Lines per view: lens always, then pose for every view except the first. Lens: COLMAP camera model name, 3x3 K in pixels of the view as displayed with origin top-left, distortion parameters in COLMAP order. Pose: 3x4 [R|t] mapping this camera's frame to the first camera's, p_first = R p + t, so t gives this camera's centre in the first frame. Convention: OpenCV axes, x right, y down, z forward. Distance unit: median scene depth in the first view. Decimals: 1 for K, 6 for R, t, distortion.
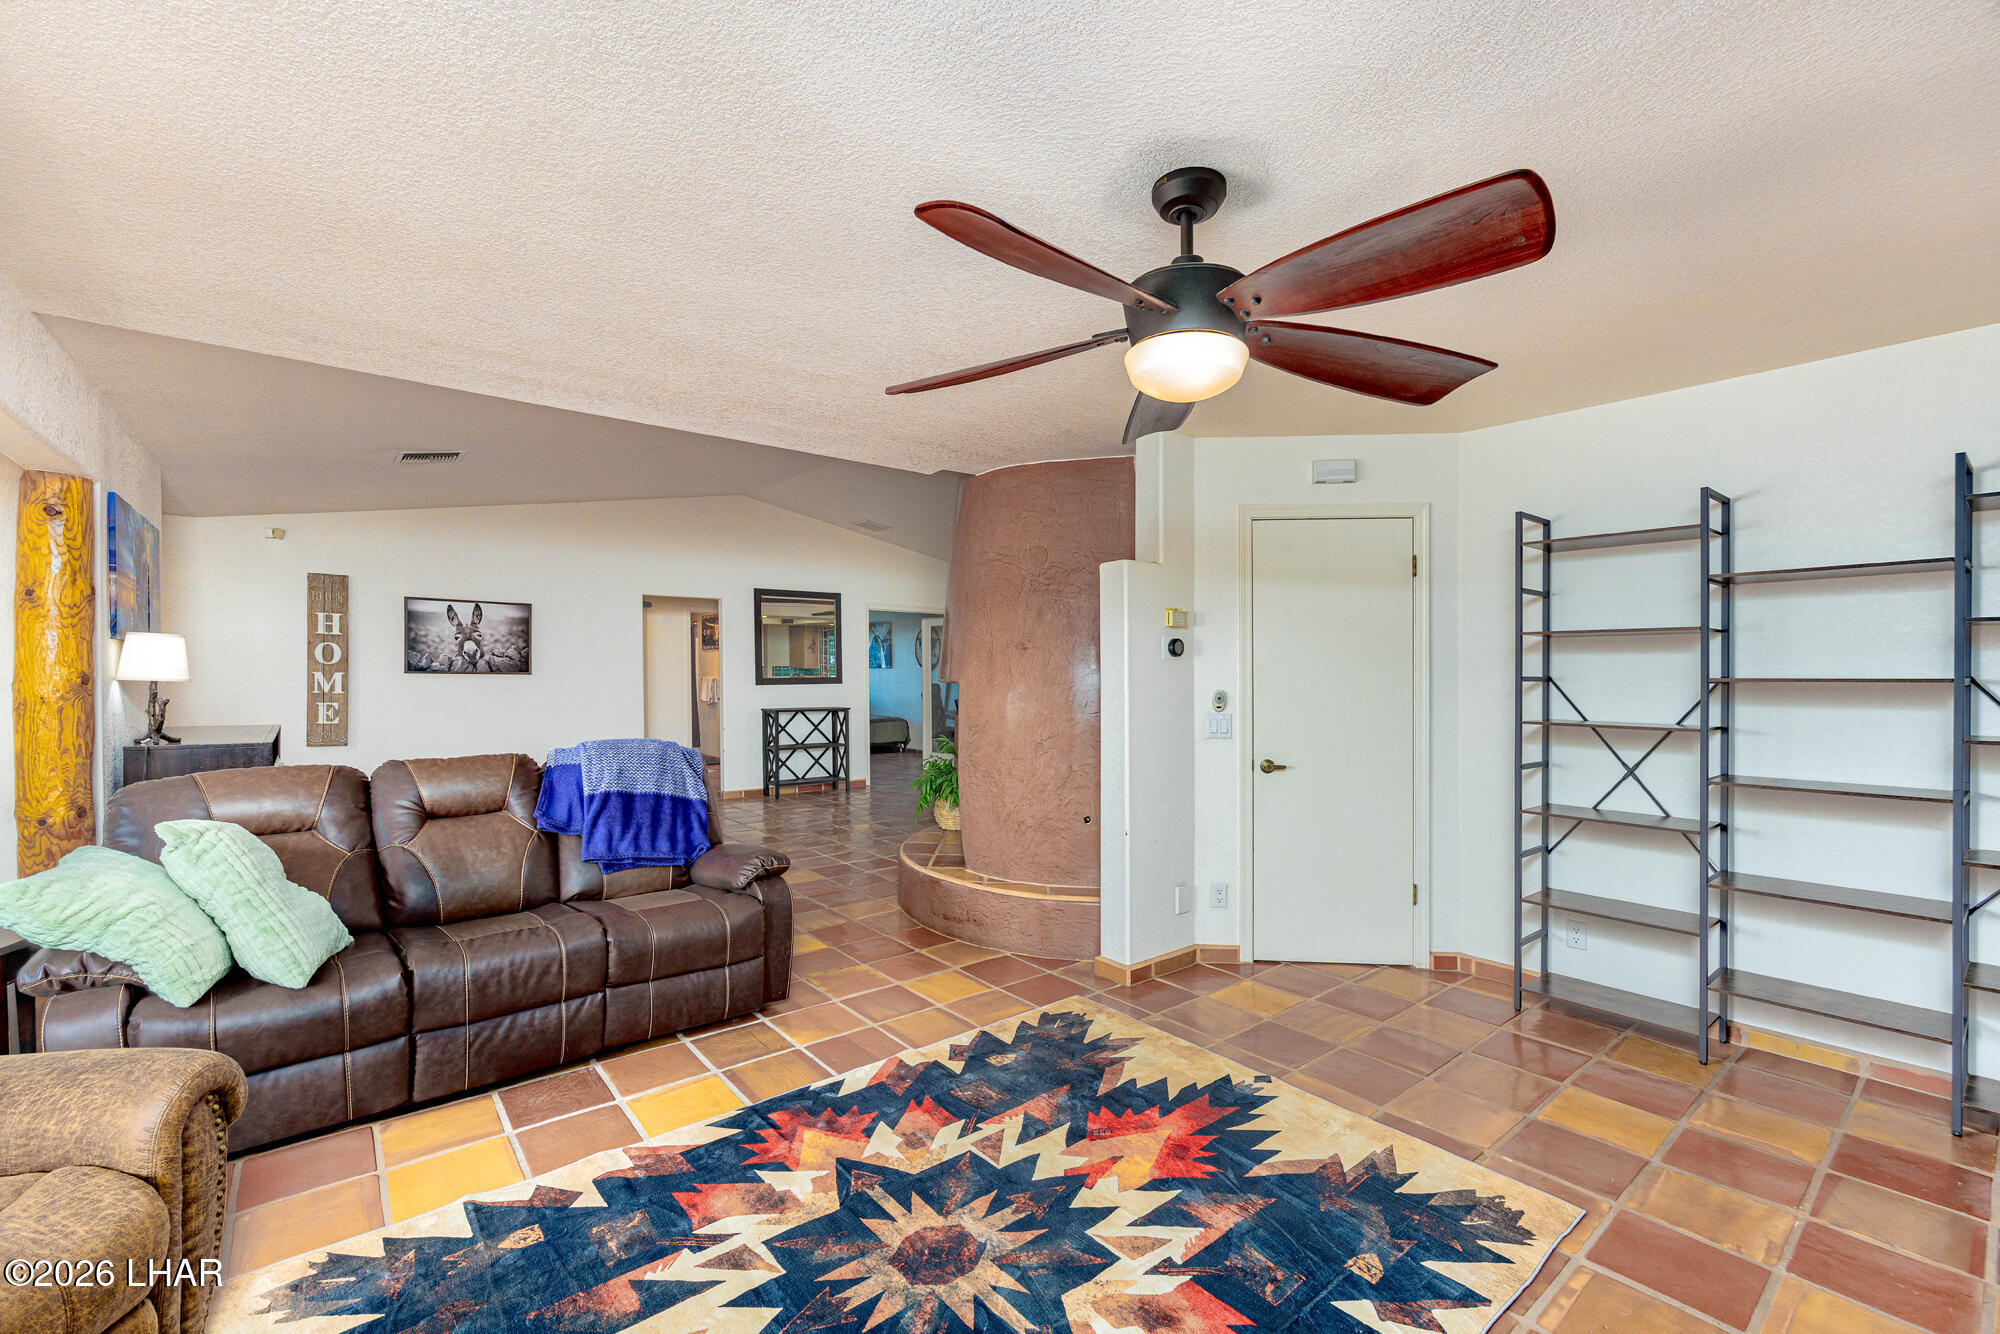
lens RADIAL K [[852.3, 0, 1006.5], [0, 852.3, 676.5], [0, 0, 1]] dist [-0.017384, 0.001585]
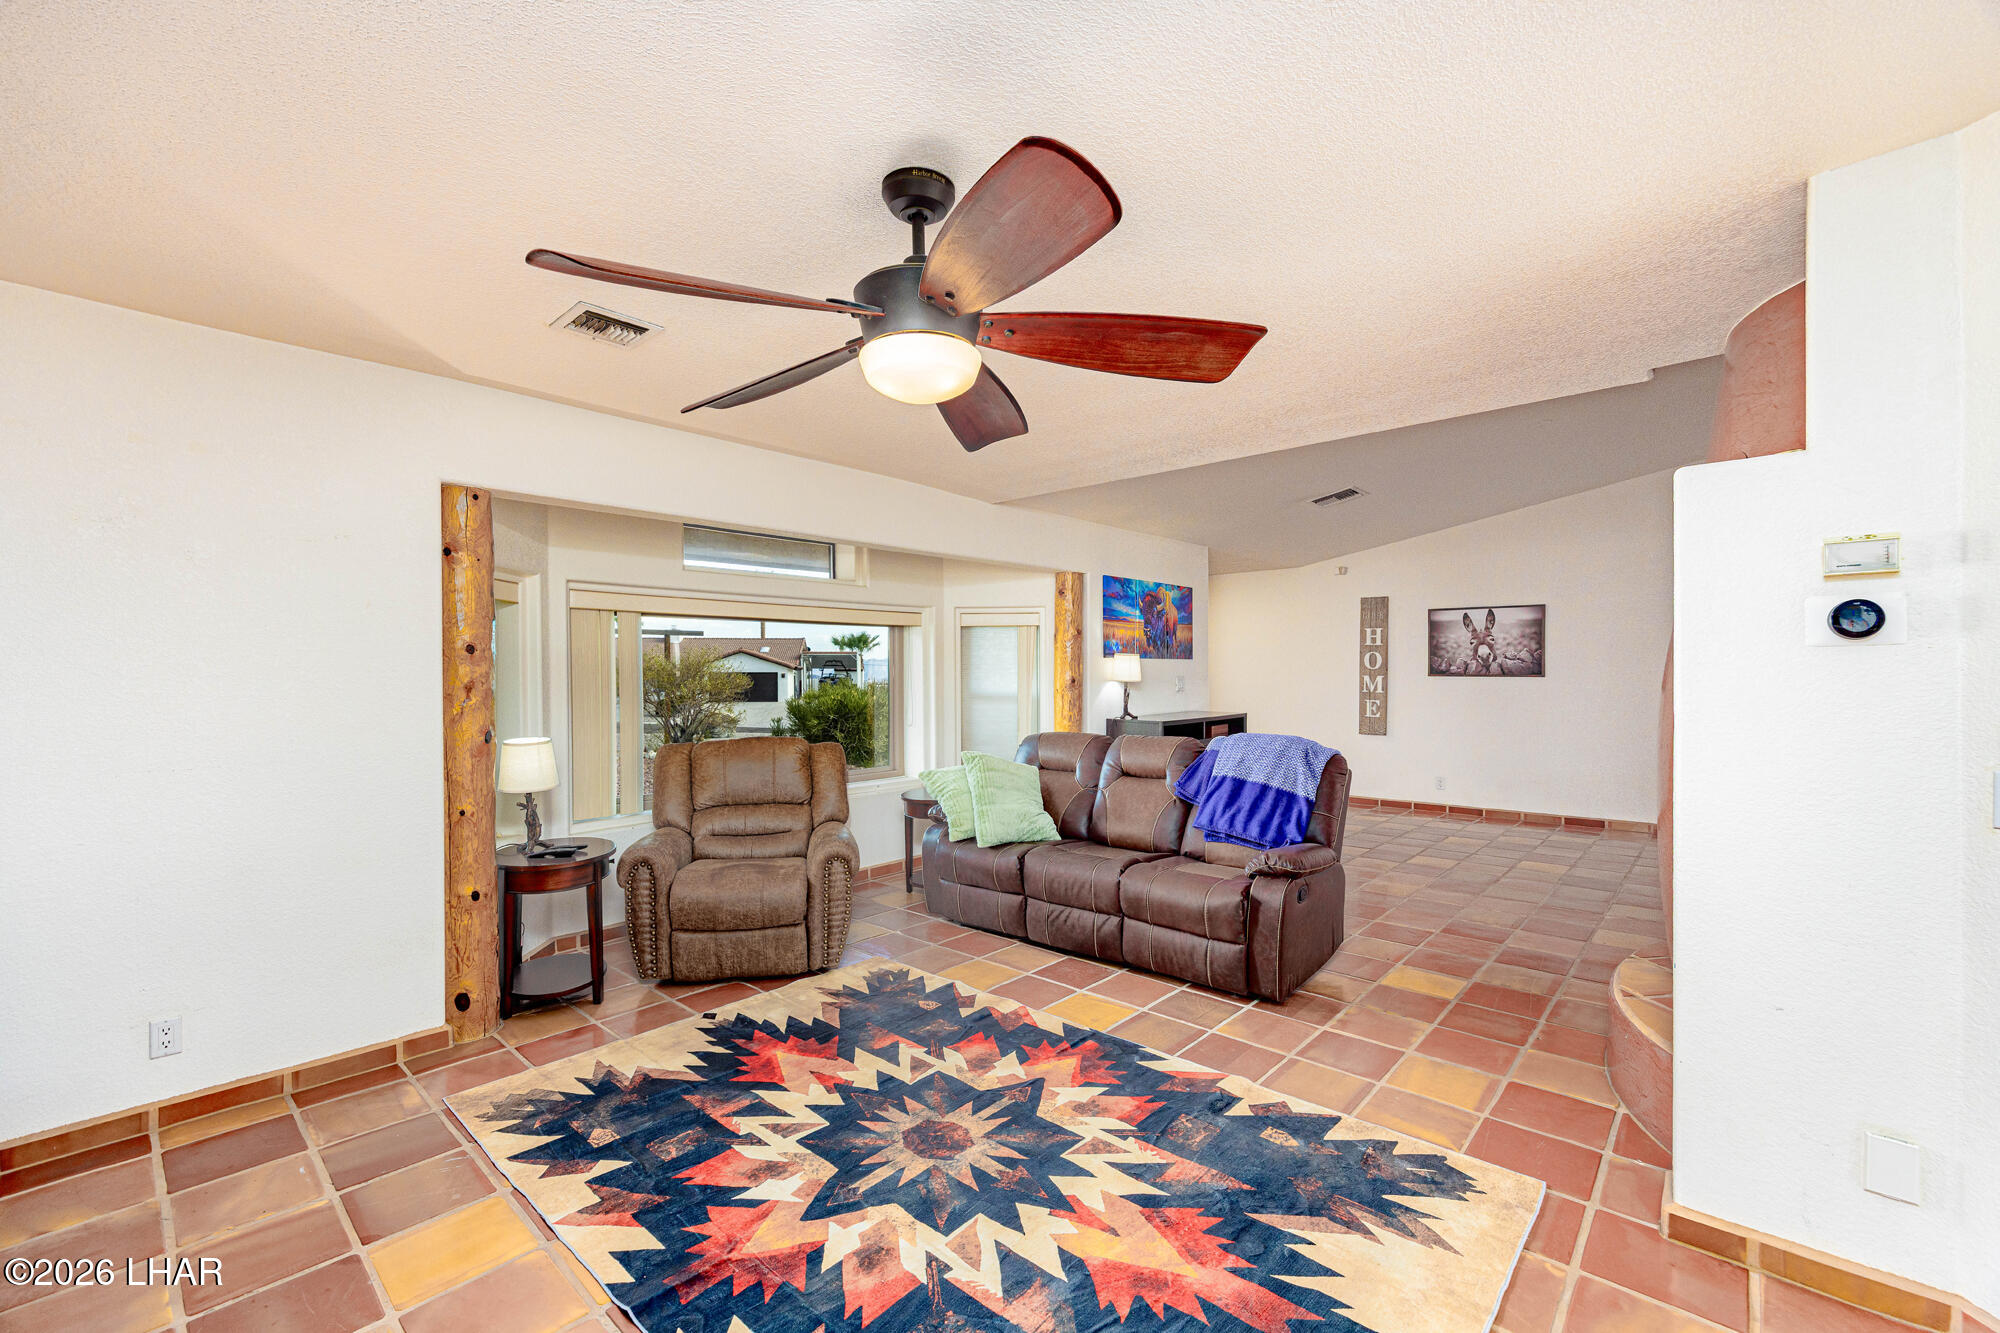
lens RADIAL K [[852.3, 0, 1000.7], [0, 852.3, 672.3], [0, 0, 1]] dist [-0.017384, 0.001585]
pose [[0.126862, -0.007136, -0.991895, 0.772155], [-0.000295, 0.999974, -0.007232, -0.001056], [0.991920, 0.001210, 0.126857, 0.607592]]
